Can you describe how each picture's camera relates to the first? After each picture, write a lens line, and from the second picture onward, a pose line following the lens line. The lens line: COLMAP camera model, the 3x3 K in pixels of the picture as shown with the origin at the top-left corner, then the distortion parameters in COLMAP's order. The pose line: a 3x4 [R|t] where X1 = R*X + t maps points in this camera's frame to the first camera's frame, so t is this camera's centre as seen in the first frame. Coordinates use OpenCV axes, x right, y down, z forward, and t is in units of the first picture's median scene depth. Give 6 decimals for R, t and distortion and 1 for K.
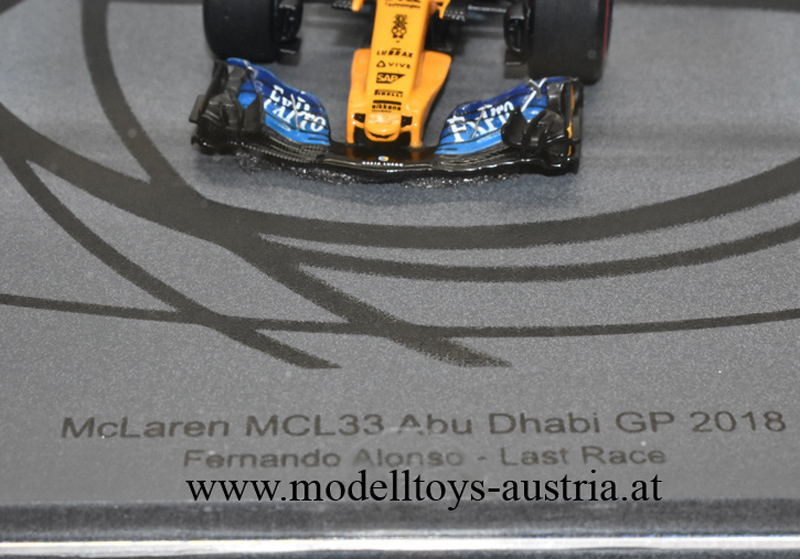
lens RADIAL K [[1877.6, 0, 400.0], [0, 1877.6, 279.5], [0, 0, 1]] dist [0.039696, -0.026212]
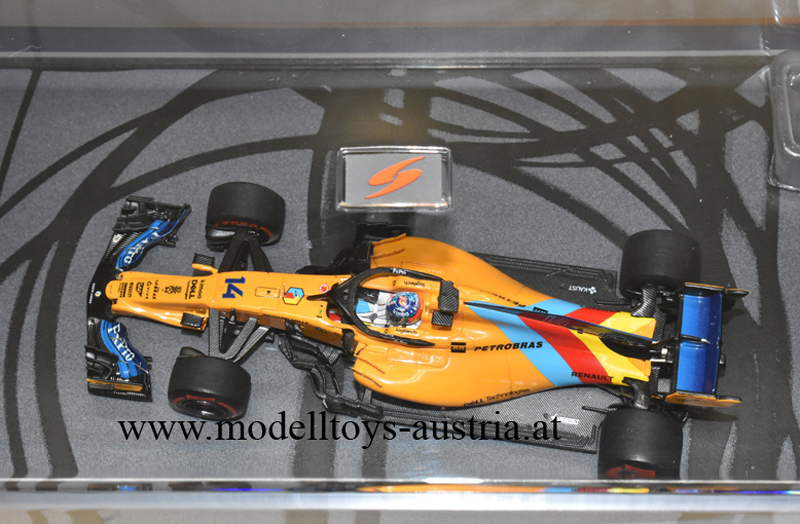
lens RADIAL K [[1832.9, 0, 400.0], [0, 1832.9, 262.0], [0, 0, 1]] dist [0.035669, 0.400281]
pose [[-0.018569, 0.926502, -0.375832, 0.653785], [-0.568071, 0.299554, 0.766526, -1.671830], [0.822770, 0.227733, 0.520757, 0.280729]]
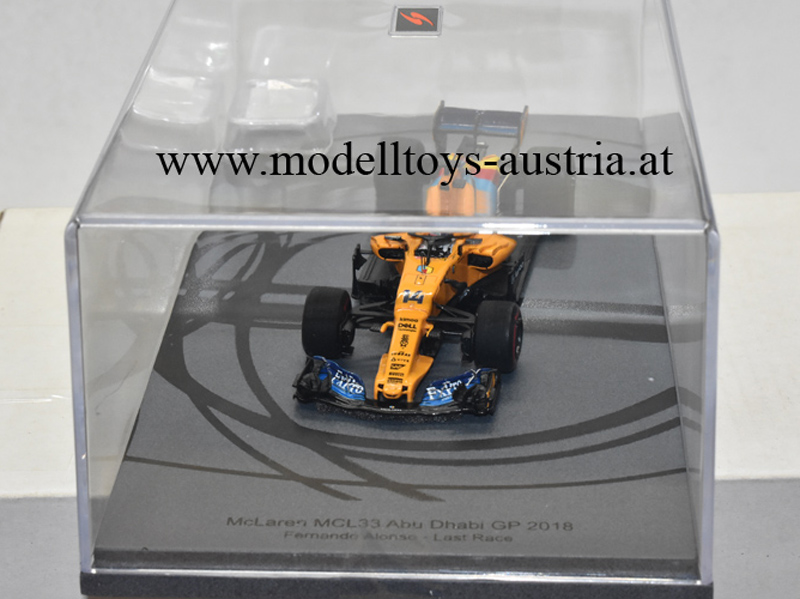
lens RADIAL K [[1967.9, 0, 400.0], [0, 1967.9, 299.5], [0, 0, 1]] dist [-0.005447, -0.134908]
pose [[0.998222, 0.018736, -0.056586, 0.112326], [-0.028560, 0.983589, -0.178149, 0.187803], [0.052320, 0.179449, 0.982375, -1.010296]]
